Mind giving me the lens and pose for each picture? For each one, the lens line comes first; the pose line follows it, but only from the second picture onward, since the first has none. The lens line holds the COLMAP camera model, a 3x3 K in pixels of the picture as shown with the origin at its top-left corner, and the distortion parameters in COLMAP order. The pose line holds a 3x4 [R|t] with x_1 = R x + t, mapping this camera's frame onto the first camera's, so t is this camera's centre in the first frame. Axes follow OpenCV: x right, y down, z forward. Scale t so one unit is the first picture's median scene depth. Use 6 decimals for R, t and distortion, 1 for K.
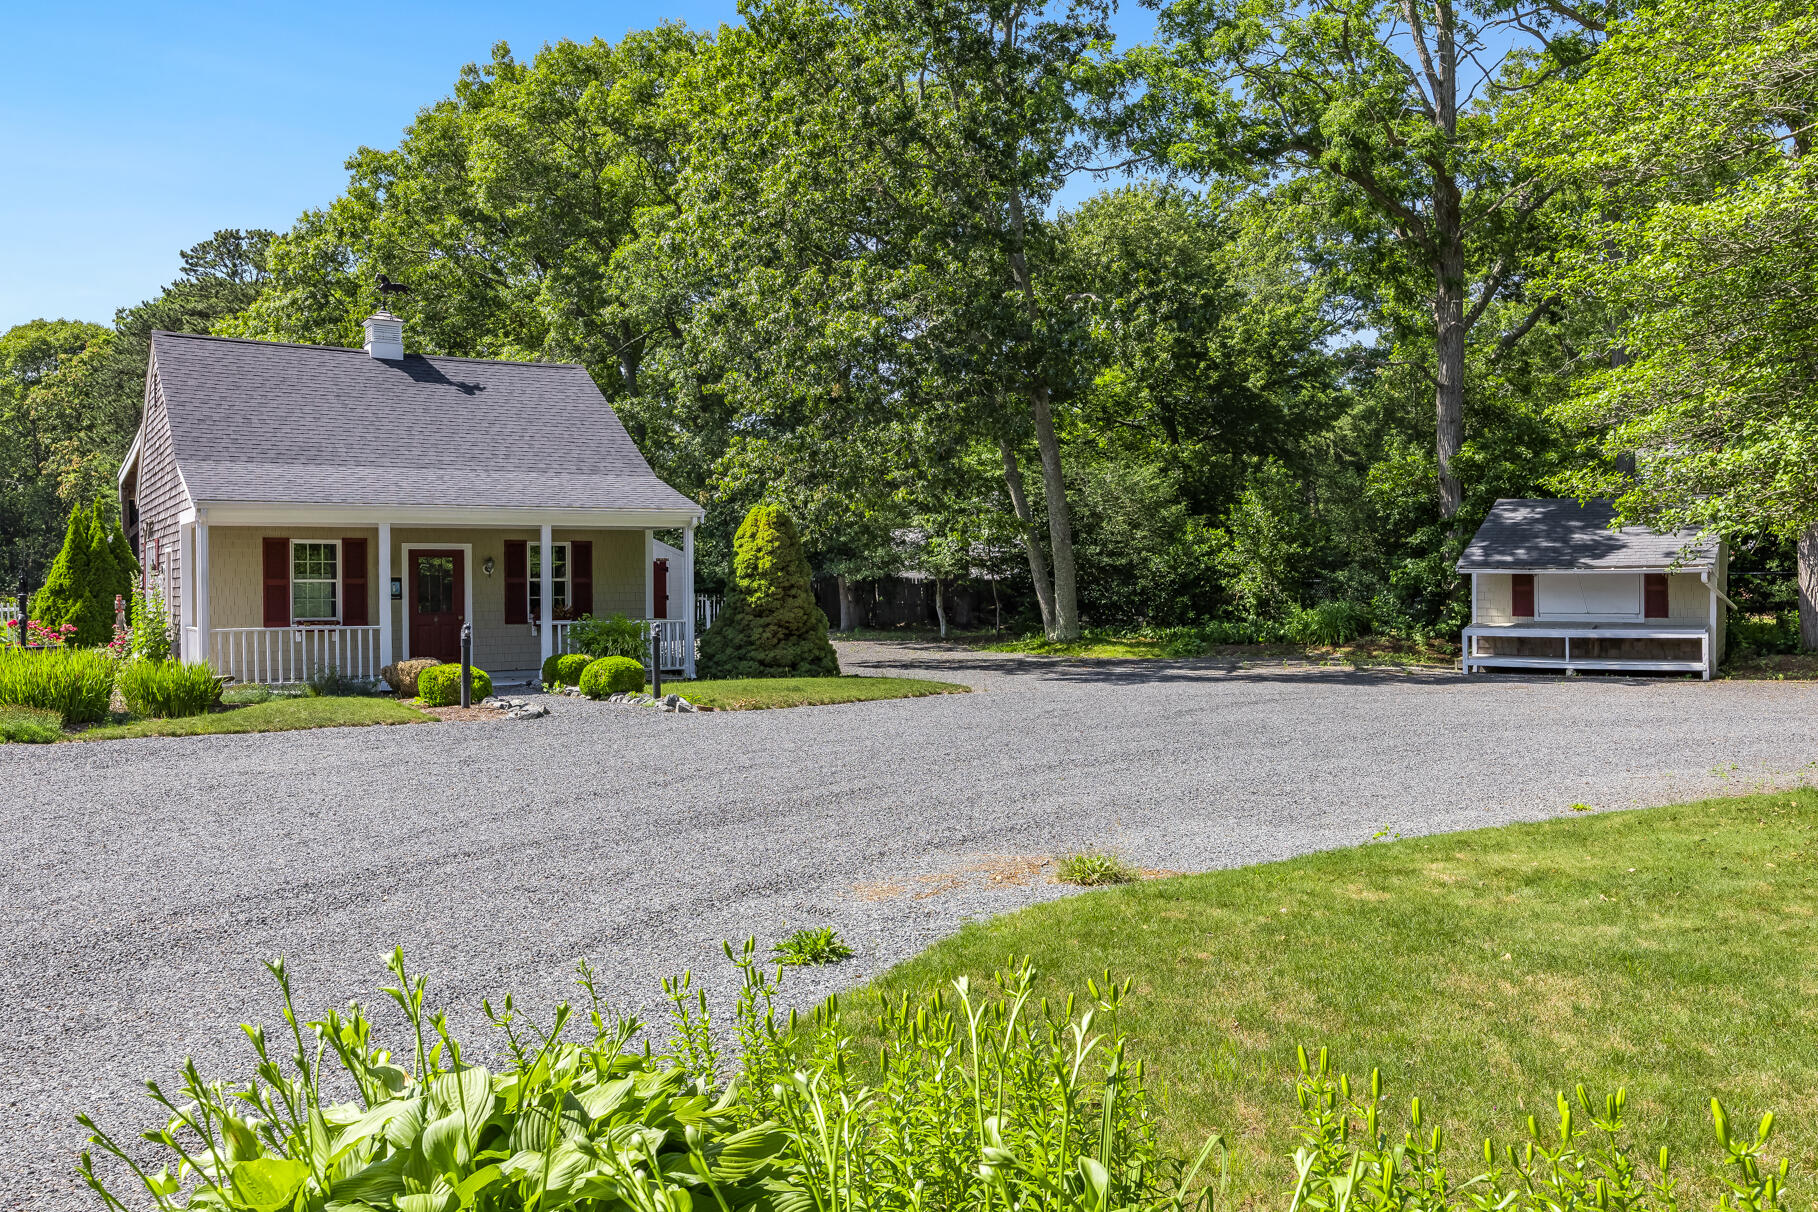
lens RADIAL K [[1472.2, 0, 909.0], [0, 1472.2, 606.0], [0, 0, 1]] dist [0.000525, 0.000897]
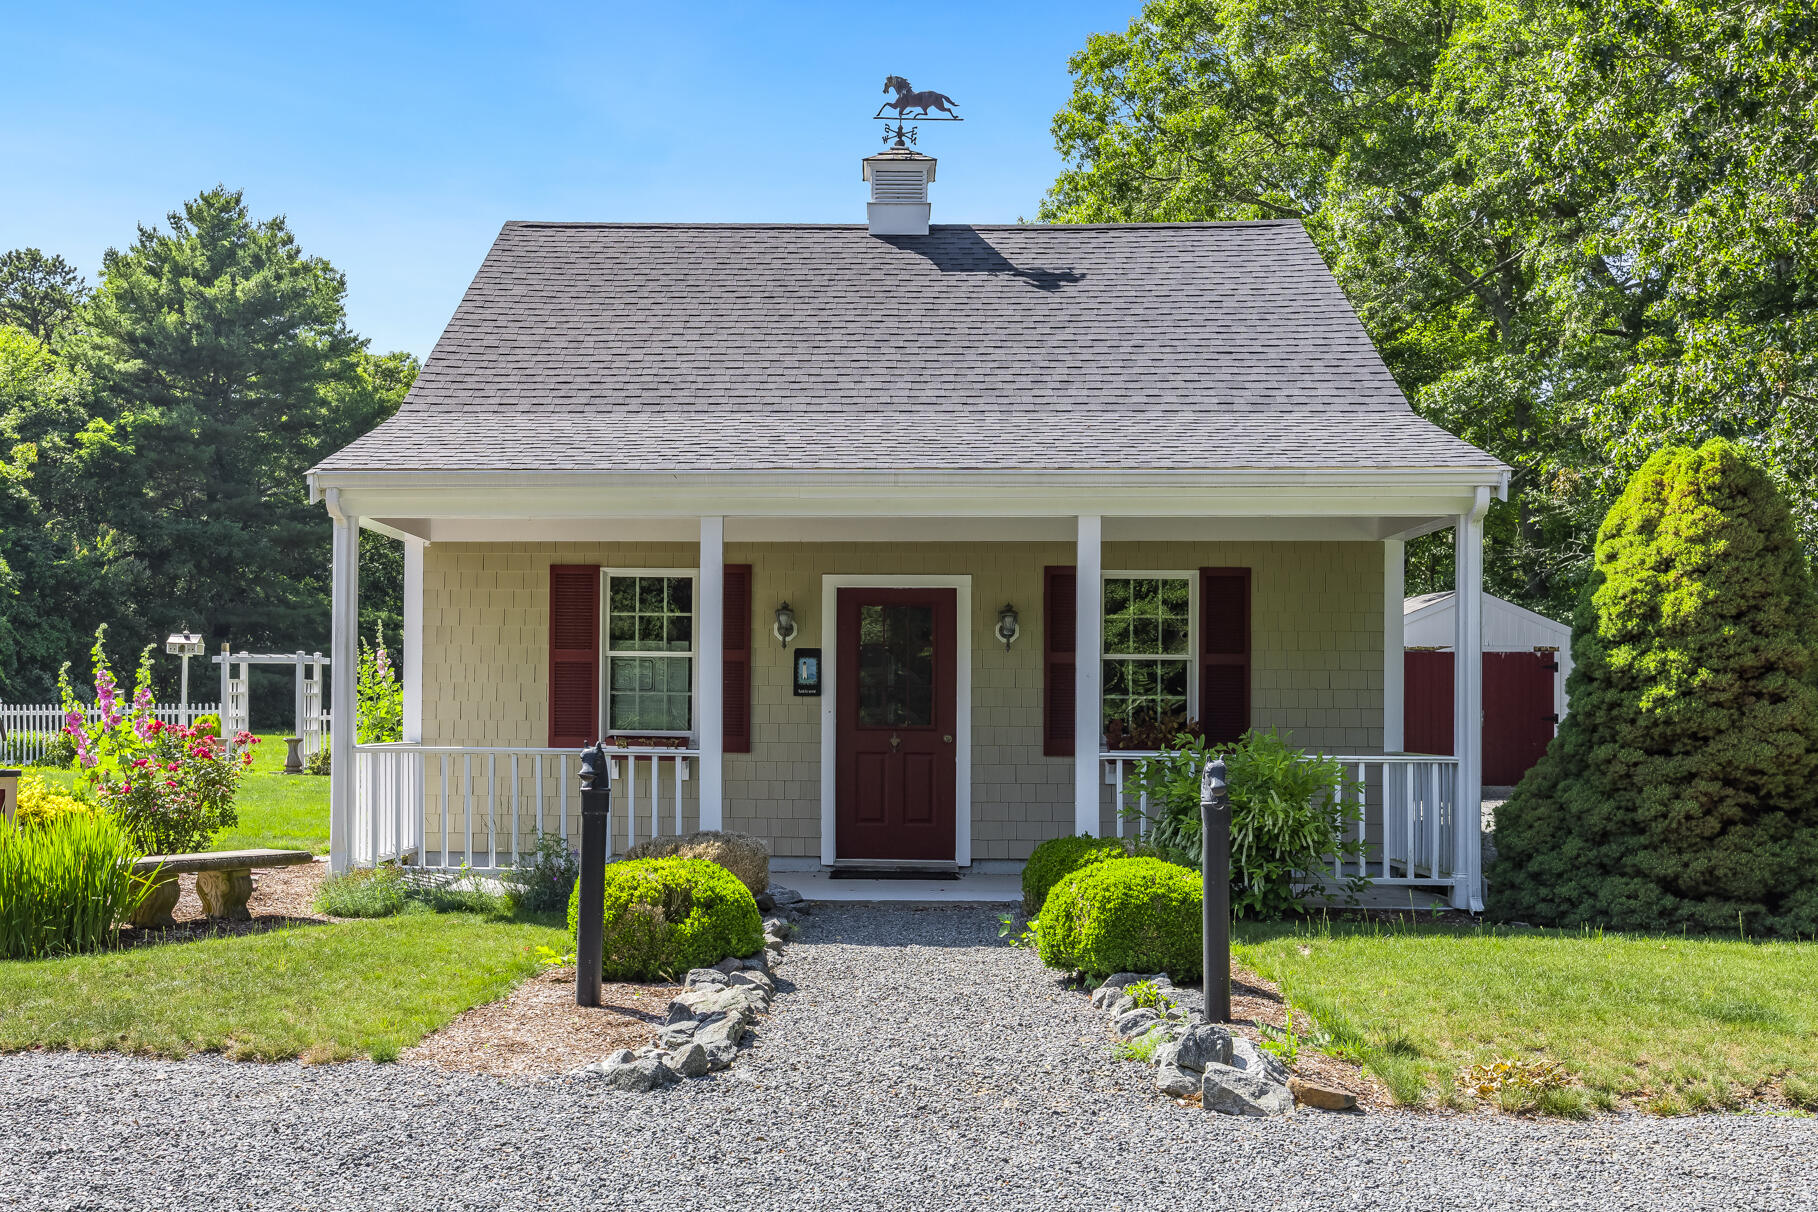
lens RADIAL K [[1754.0, 0, 797.8], [0, 1754.0, 671.7], [0, 0, 1]] dist [0.009265, -0.014284]
pose [[0.810653, 0.000045, -0.585527, -0.023203], [-0.019341, 0.999456, -0.026701, 0.002908], [0.585207, 0.032970, 0.810213, 0.533179]]
